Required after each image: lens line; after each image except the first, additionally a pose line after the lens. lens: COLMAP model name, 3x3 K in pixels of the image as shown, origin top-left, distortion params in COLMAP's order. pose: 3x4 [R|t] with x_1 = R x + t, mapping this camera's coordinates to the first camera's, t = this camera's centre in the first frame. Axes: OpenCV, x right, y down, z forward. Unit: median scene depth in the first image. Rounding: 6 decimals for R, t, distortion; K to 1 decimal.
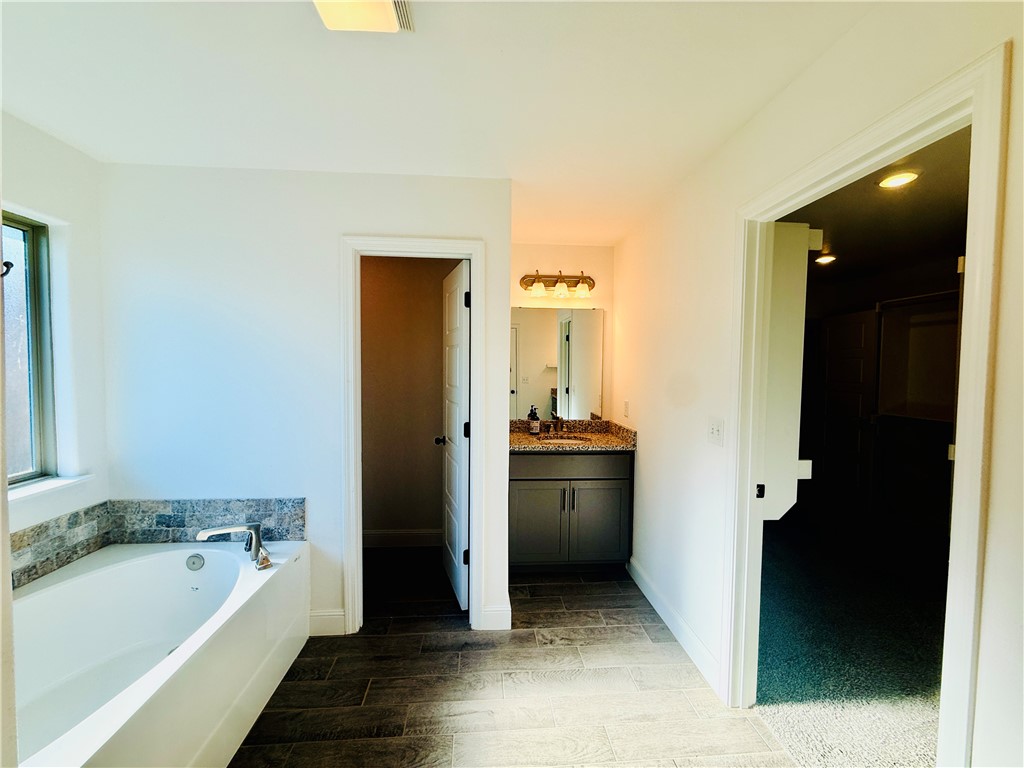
lens RADIAL K [[409.0, 0, 511.5], [0, 409.0, 383.3], [0, 0, 1]] dist [-0.000250, 0.000217]
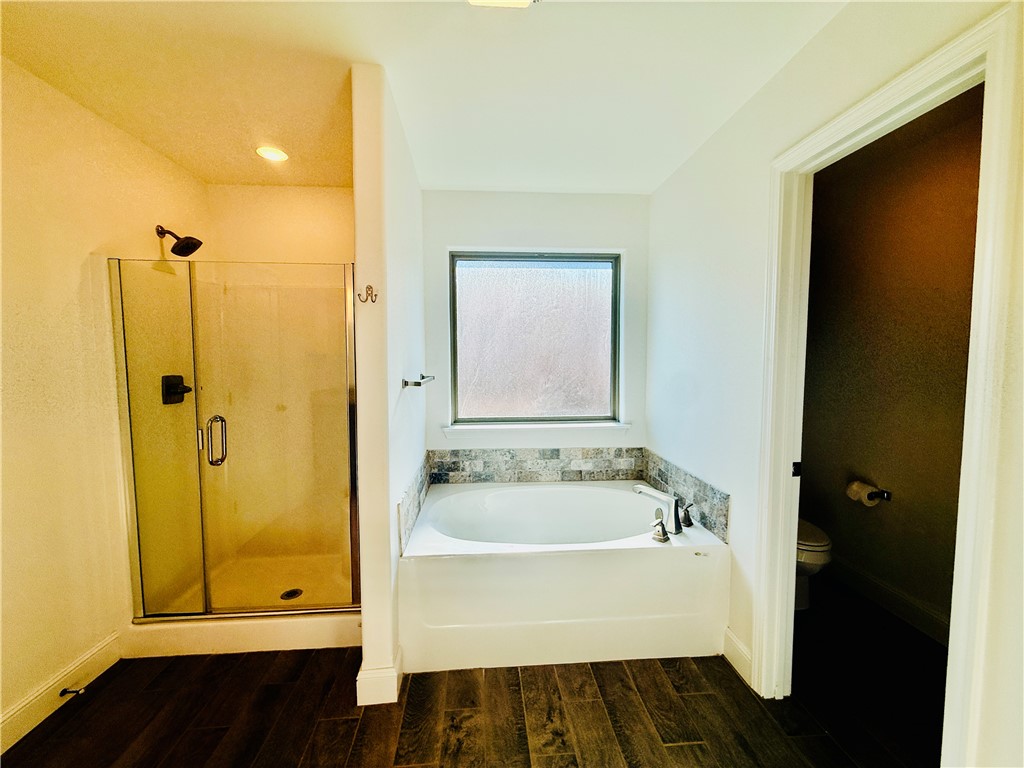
lens RADIAL K [[409.0, 0, 511.0], [0, 409.0, 382.7], [0, 0, 1]] dist [-0.000250, 0.000217]
pose [[0.005299, 0.054503, -0.998500, 0.371573], [-0.042271, 0.997633, 0.054231, 0.018299], [0.999092, 0.041920, 0.007590, 0.572783]]
